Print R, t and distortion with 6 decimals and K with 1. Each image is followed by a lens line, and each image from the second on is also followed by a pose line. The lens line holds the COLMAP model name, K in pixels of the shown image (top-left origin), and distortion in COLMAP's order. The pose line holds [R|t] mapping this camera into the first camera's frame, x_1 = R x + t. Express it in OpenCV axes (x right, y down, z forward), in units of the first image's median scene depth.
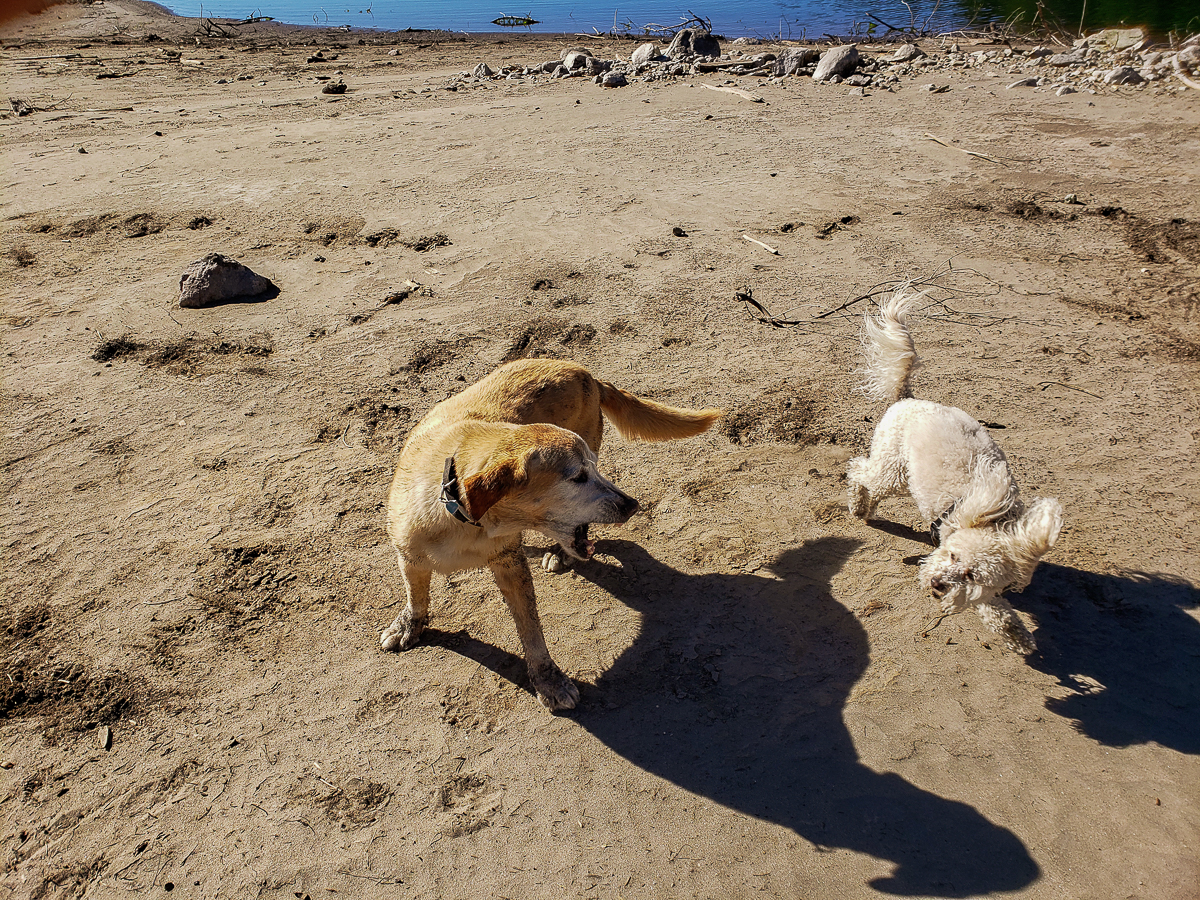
lens RADIAL K [[982.2, 0, 600.0], [0, 982.2, 450.0], [0, 0, 1]] dist [0.004920, 0.055861]
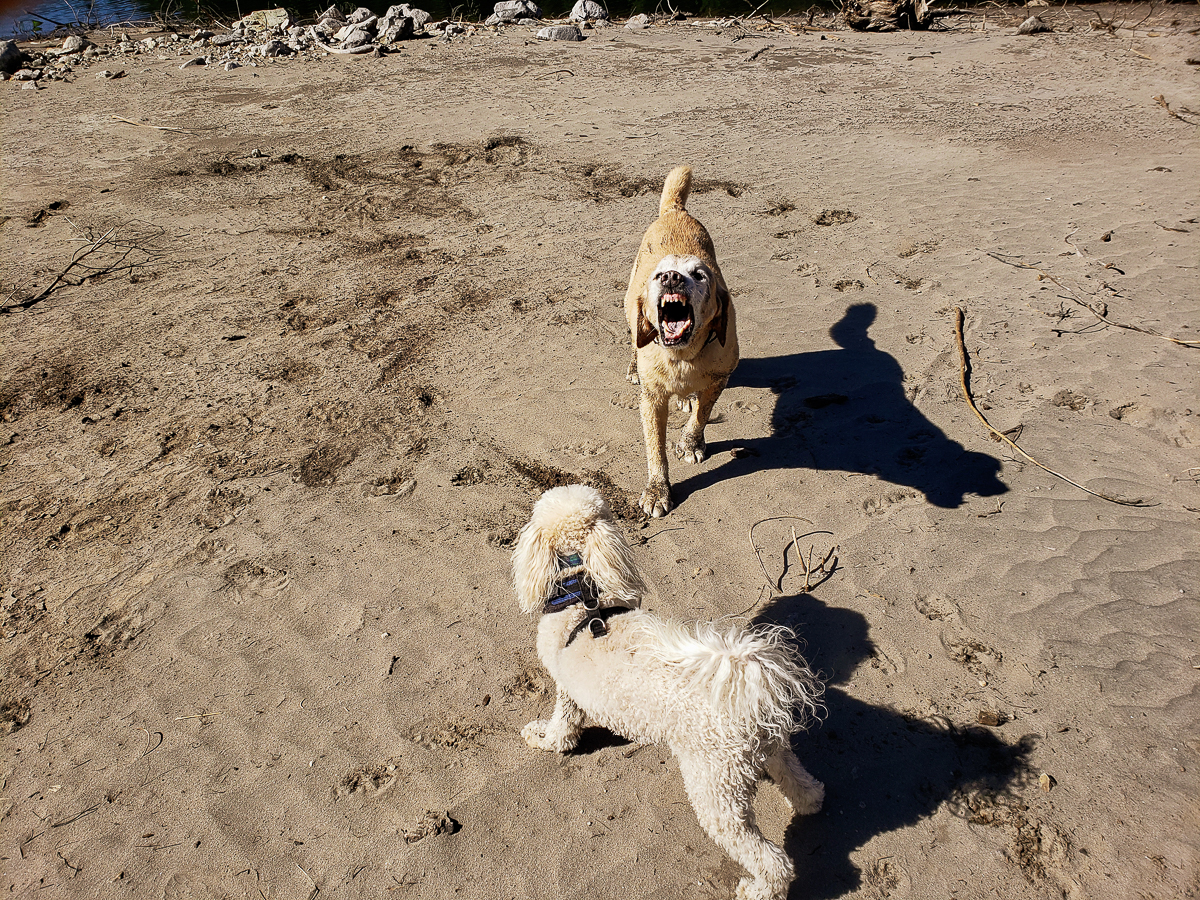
lens RADIAL K [[982.2, 0, 600.0], [0, 982.2, 450.0], [0, 0, 1]] dist [0.004920, 0.055861]
pose [[0.751530, -0.328028, 0.572364, 0.005274], [0.325587, 0.939015, 0.110655, 0.066793], [-0.573756, 0.103194, 0.812499, -0.115575]]
